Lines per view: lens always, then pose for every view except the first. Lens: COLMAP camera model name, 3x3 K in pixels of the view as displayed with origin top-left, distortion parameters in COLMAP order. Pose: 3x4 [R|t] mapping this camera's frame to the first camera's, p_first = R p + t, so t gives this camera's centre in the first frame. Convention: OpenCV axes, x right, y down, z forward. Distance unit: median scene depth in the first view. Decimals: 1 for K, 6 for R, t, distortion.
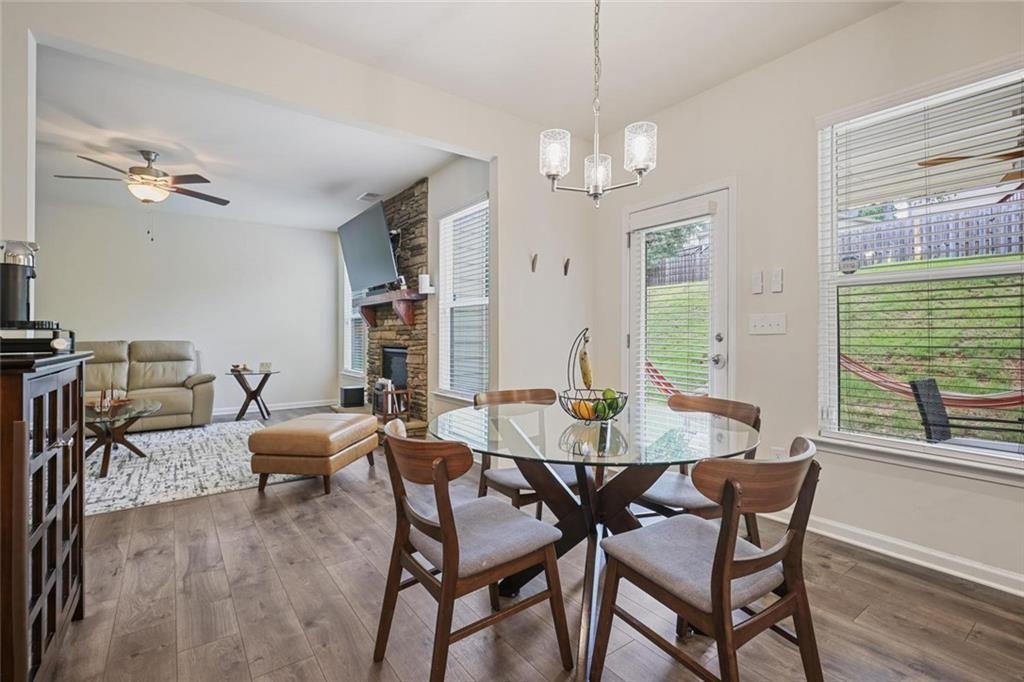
lens RADIAL K [[462.7, 0, 511.5], [0, 462.7, 336.5], [0, 0, 1]] dist [0.001771, -0.000238]
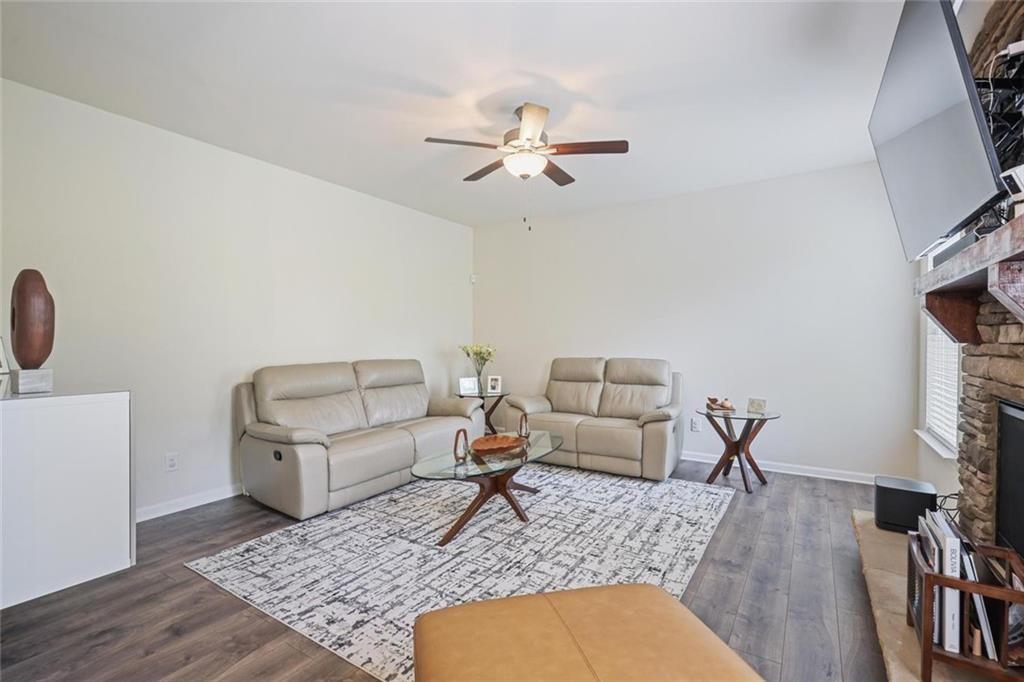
lens RADIAL K [[462.7, 0, 516.1], [0, 462.7, 342.6], [0, 0, 1]] dist [0.001771, -0.000238]
pose [[0.355431, 0.007968, -0.934668, -0.074770], [-0.001028, 0.999966, 0.008134, -0.026393], [0.934702, -0.001930, 0.355427, 0.537589]]
